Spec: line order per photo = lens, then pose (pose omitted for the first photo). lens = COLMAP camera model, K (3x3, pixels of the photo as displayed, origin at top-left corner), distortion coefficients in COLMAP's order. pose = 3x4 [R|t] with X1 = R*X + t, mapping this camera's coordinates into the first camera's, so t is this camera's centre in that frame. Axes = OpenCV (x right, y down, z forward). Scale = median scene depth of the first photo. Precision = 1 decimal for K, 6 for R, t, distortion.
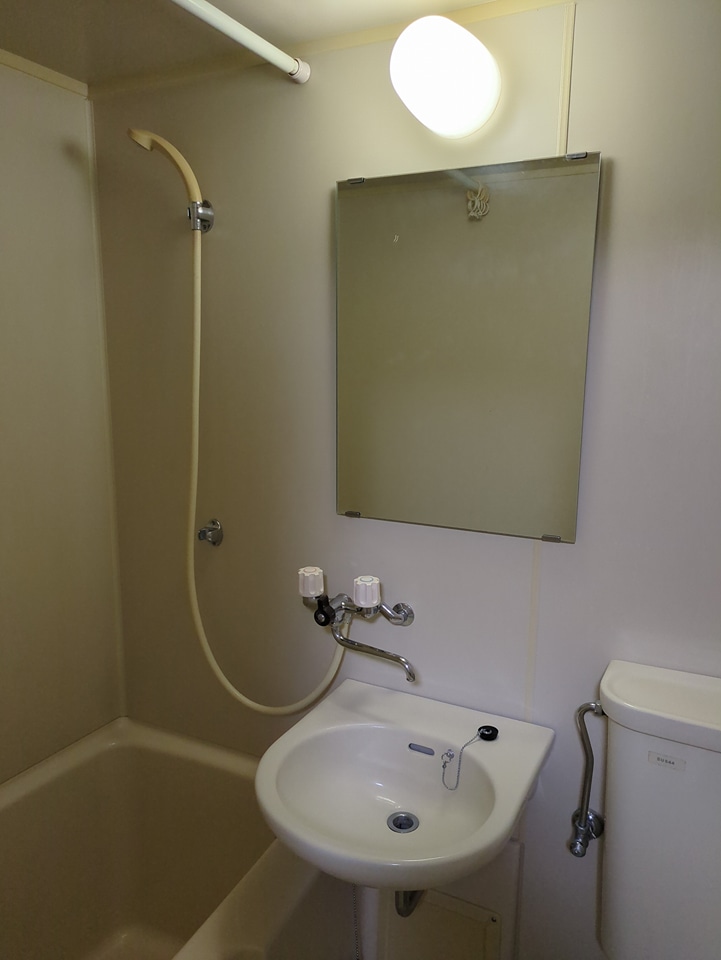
lens RADIAL K [[723.9, 0, 364.2], [0, 723.9, 483.4], [0, 0, 1]] dist [0.032265, -0.019410]
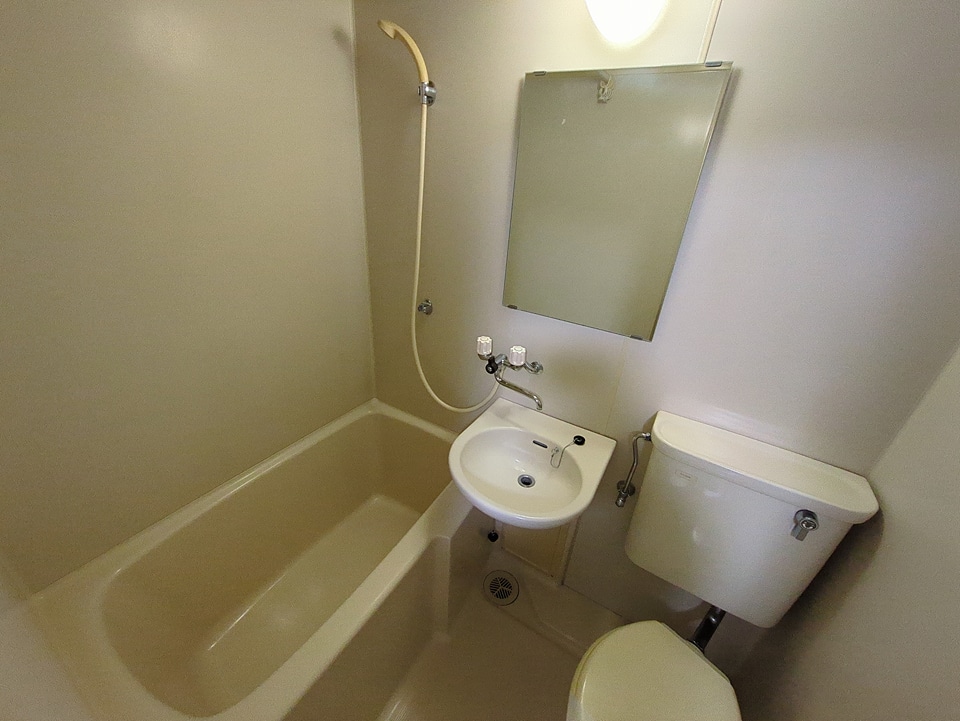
lens RADIAL K [[378.7, 0, 479.8], [0, 378.7, 358.9], [0, 0, 1]] dist [-0.003776, 0.001165]
pose [[0.996100, 0.082994, -0.029958, -0.056730], [-0.071808, 0.959794, 0.271365, -0.075941], [0.051276, -0.268155, 0.962010, 0.145819]]
